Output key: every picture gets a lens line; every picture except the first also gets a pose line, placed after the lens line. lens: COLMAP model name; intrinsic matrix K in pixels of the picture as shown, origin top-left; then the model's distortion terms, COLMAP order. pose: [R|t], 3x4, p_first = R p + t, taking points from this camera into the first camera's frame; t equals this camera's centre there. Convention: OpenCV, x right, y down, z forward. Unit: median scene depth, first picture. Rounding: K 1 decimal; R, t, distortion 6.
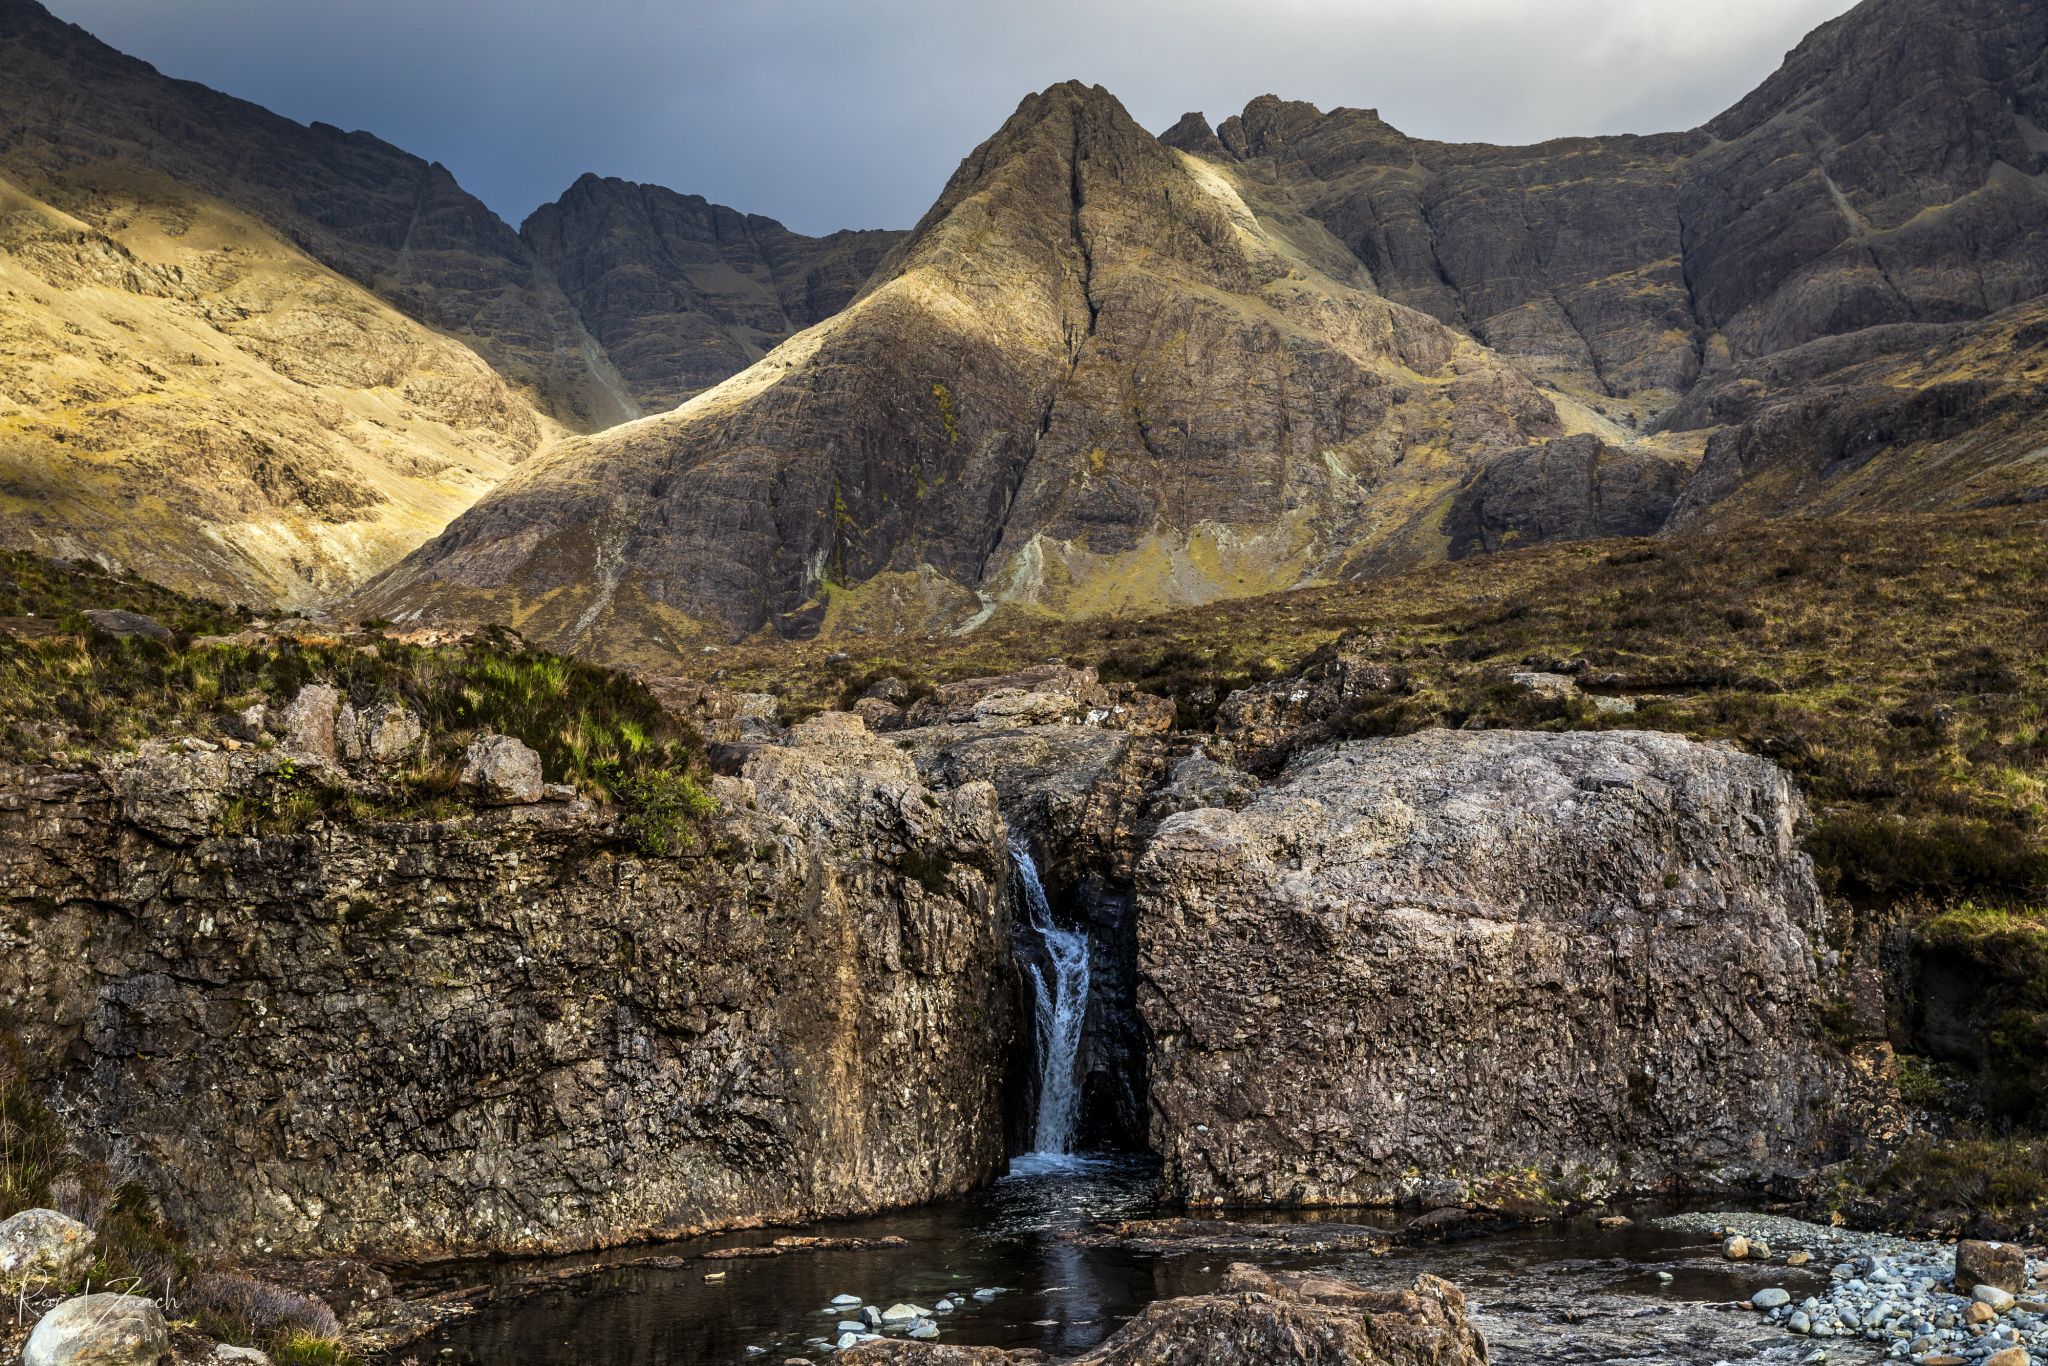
lens RADIAL K [[2787.2, 0, 1024.0], [0, 2787.2, 683.0], [0, 0, 1]] dist [0.011689, -0.012221]
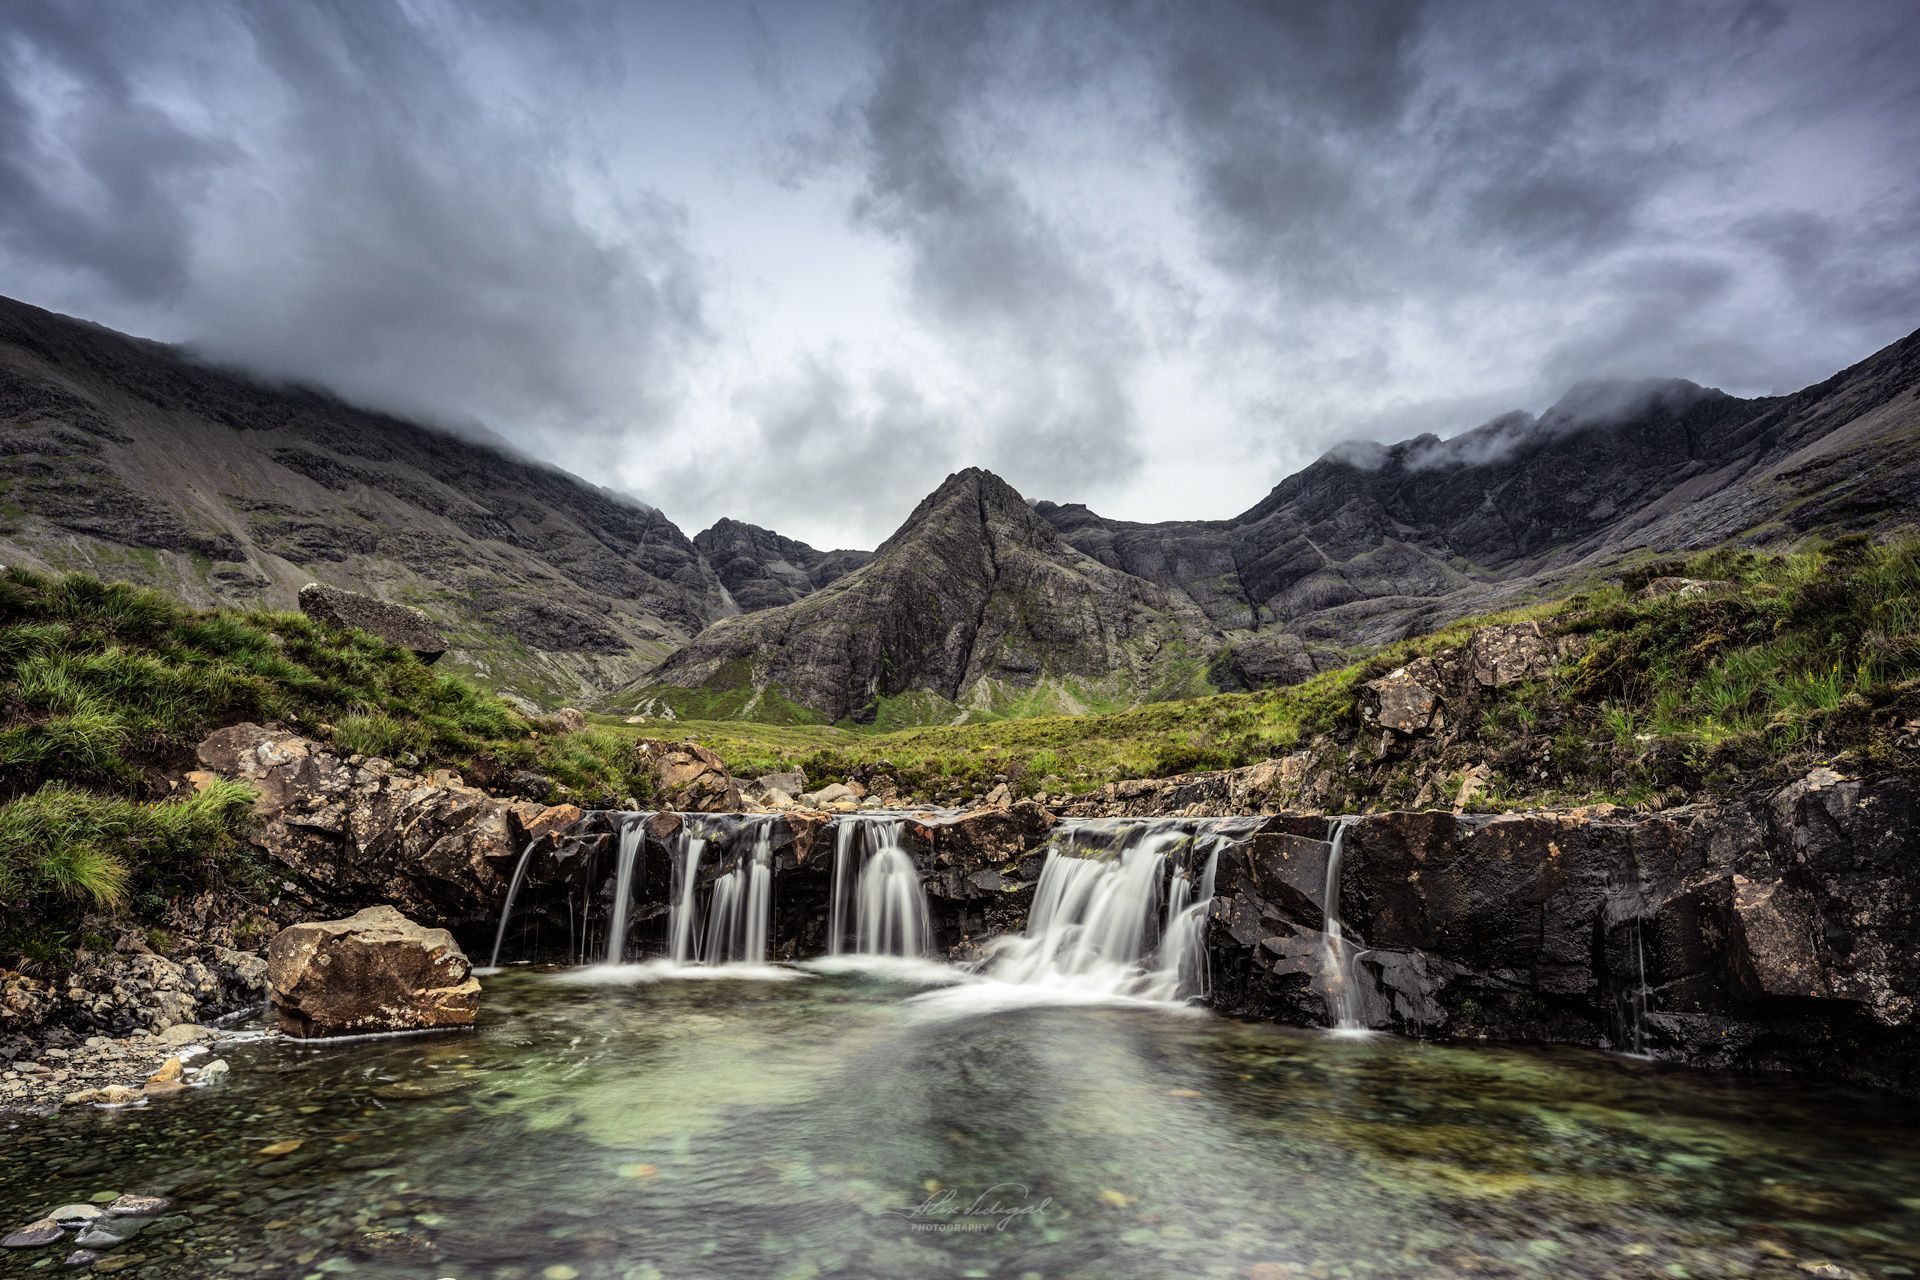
lens RADIAL K [[1052.2, 0, 893.5], [0, 1052.2, 674.1], [0, 0, 1]] dist [0.000387, 0.001226]
pose [[0.998106, 0.049206, 0.036909, -0.069472], [-0.046105, 0.995678, -0.080621, 0.004688], [-0.040717, 0.078766, 0.996061, 0.247816]]
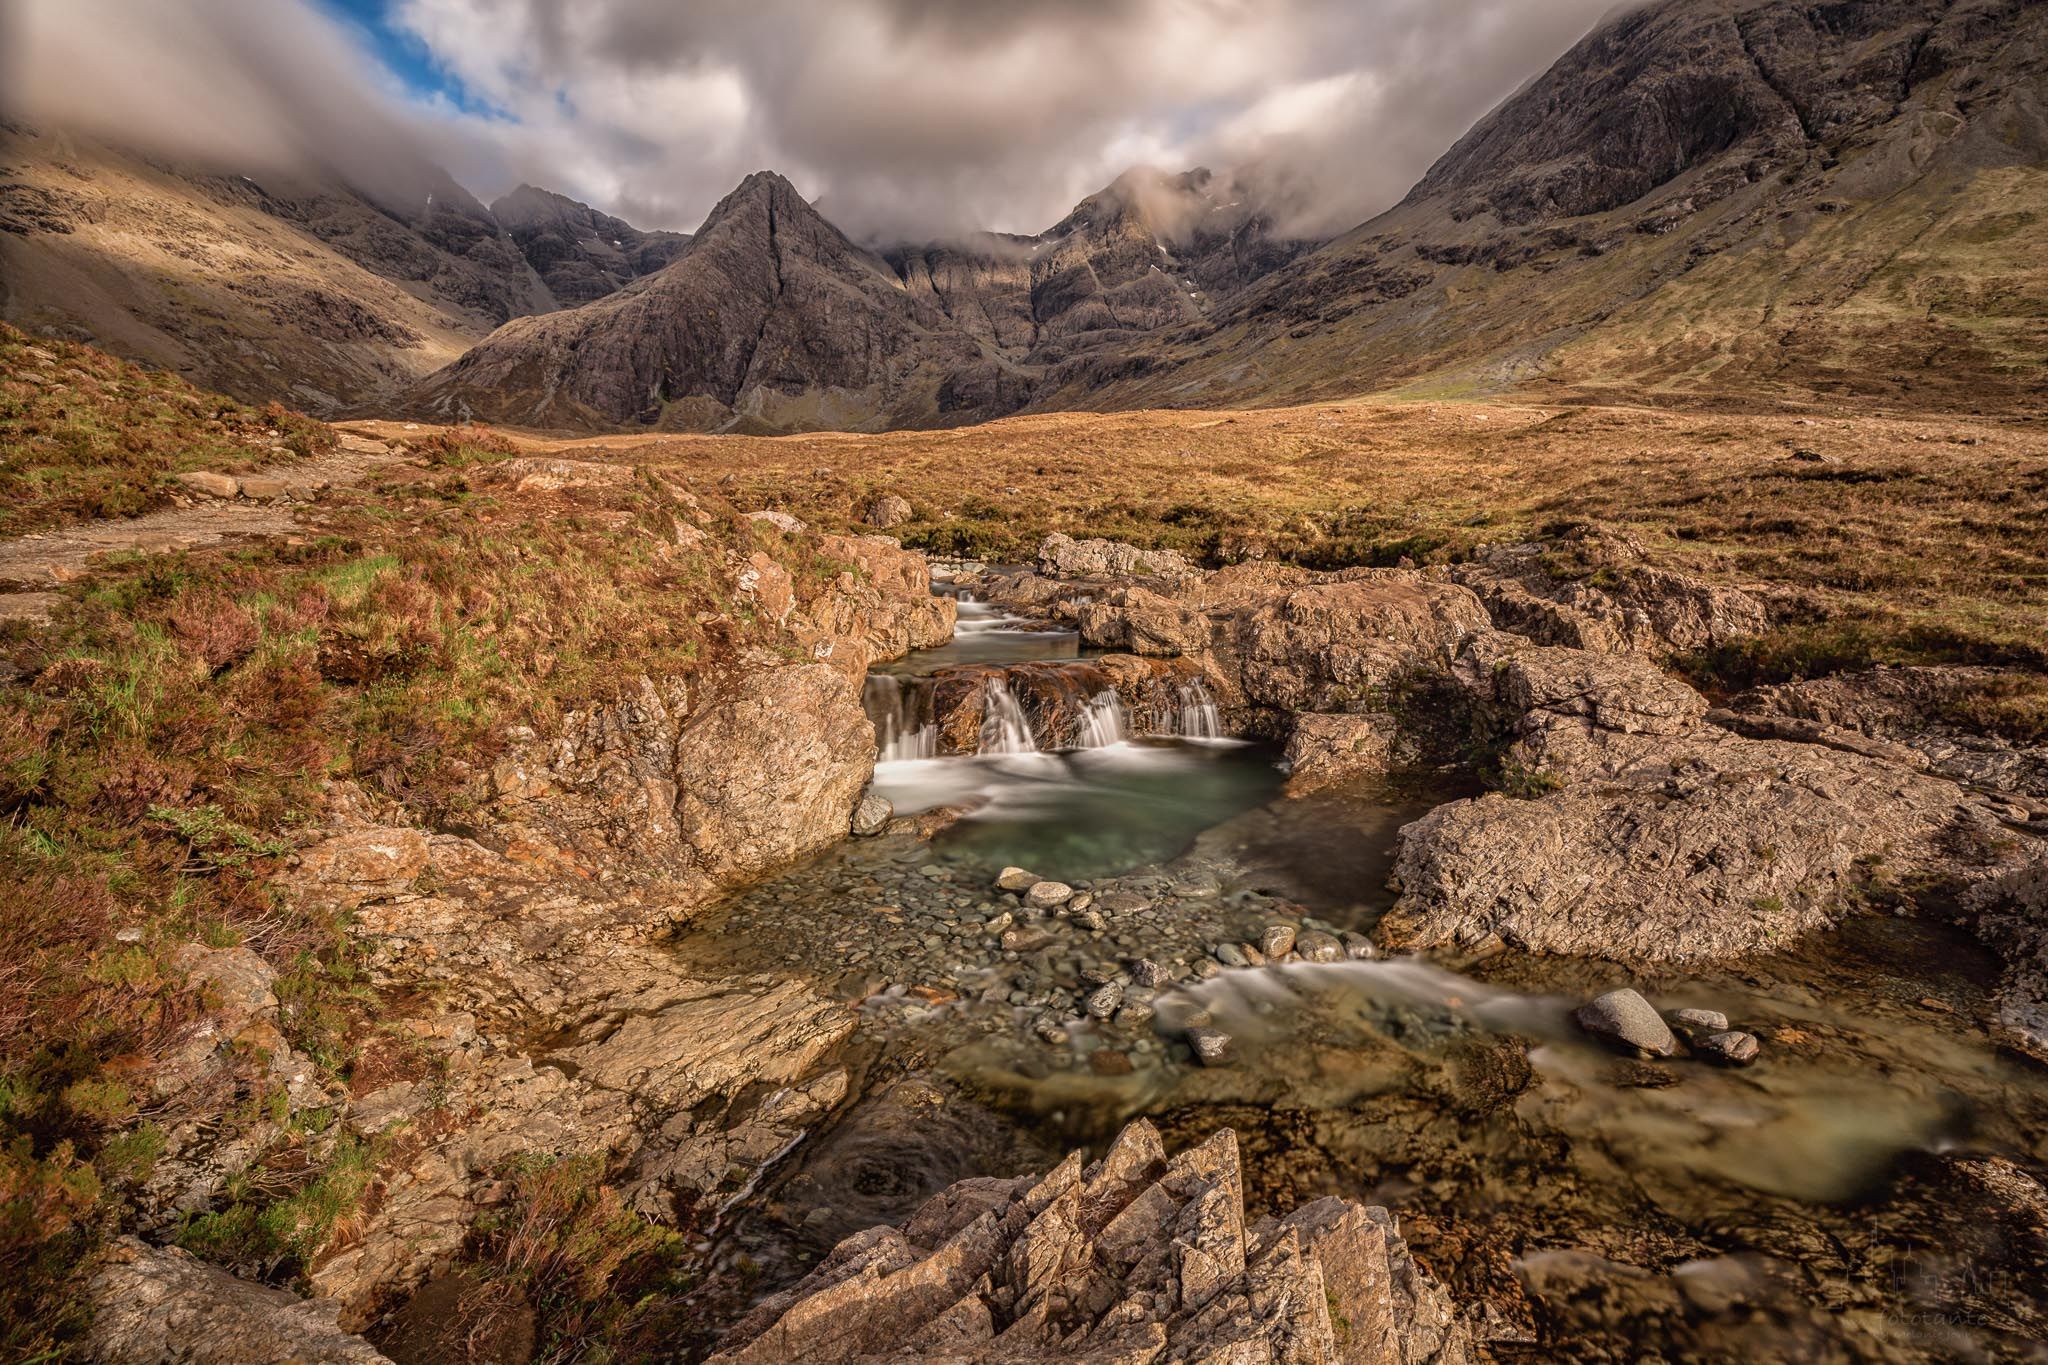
lens RADIAL K [[1047.3, 0, 1131.0], [0, 1047.3, 753.1], [0, 0, 1]] dist [-0.002725, 0.001531]
pose [[0.940271, -0.025901, 0.339441, -0.006545], [-0.065662, 0.964579, 0.255491, -0.000980], [-0.334035, -0.262520, 0.905265, 0.029727]]
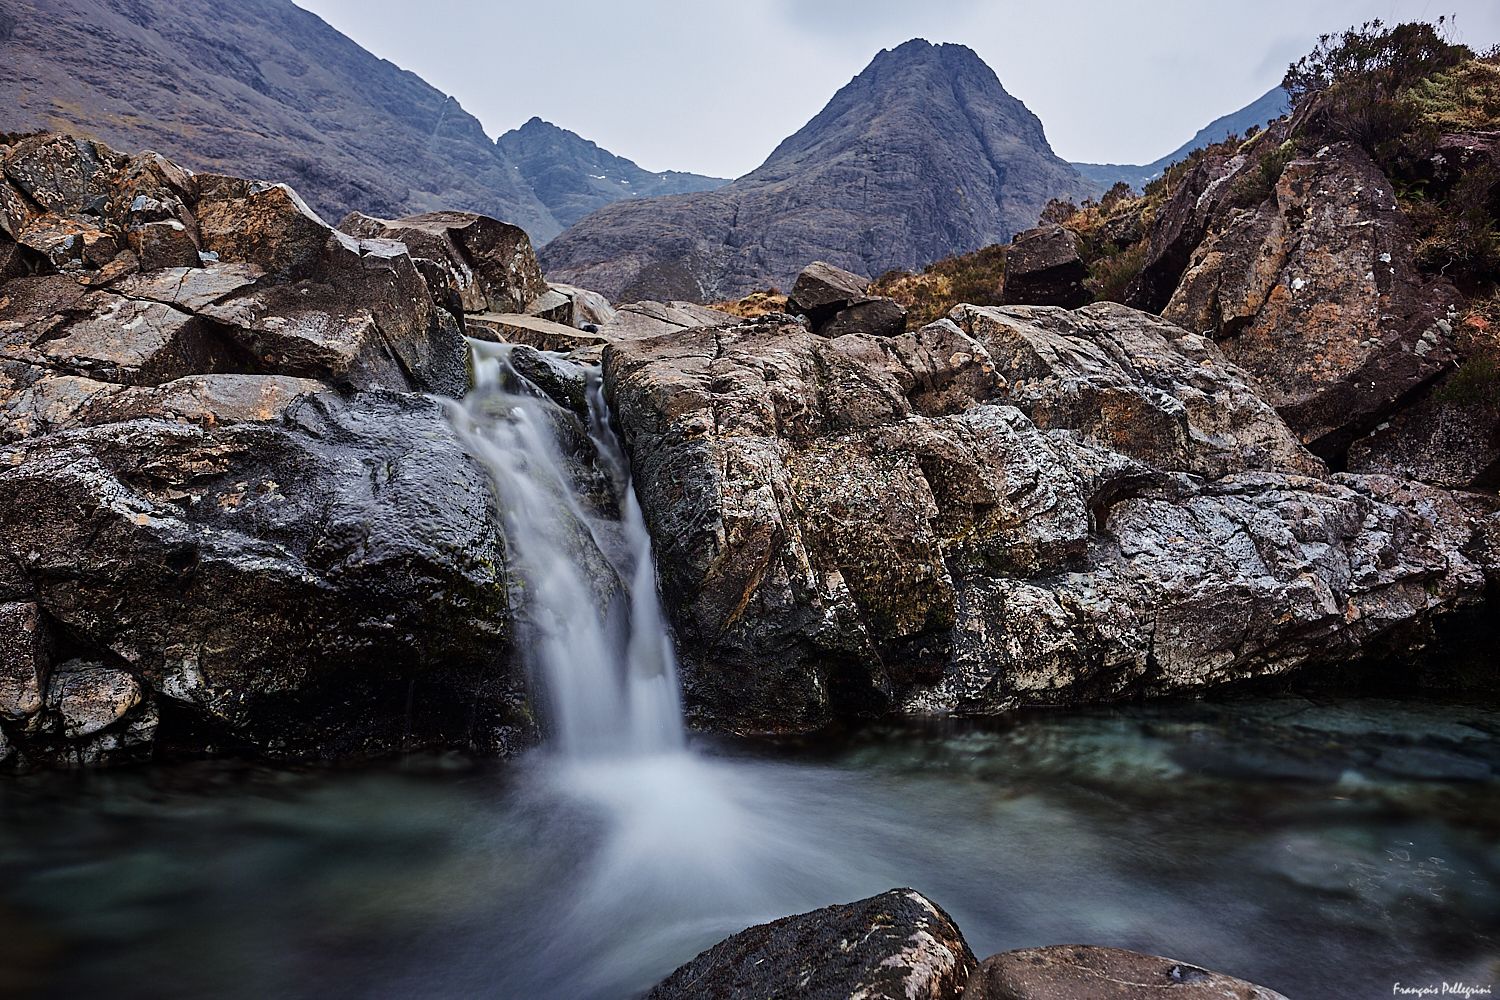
lens RADIAL K [[934.6, 0, 750.0], [0, 934.6, 500.0], [0, 0, 1]] dist [-0.013268, -0.002319]
pose [[0.981682, 0.082325, 0.171823, -0.153027], [-0.097799, 0.991687, 0.083616, 0.001827], [-0.163511, -0.098889, 0.981573, 0.525291]]
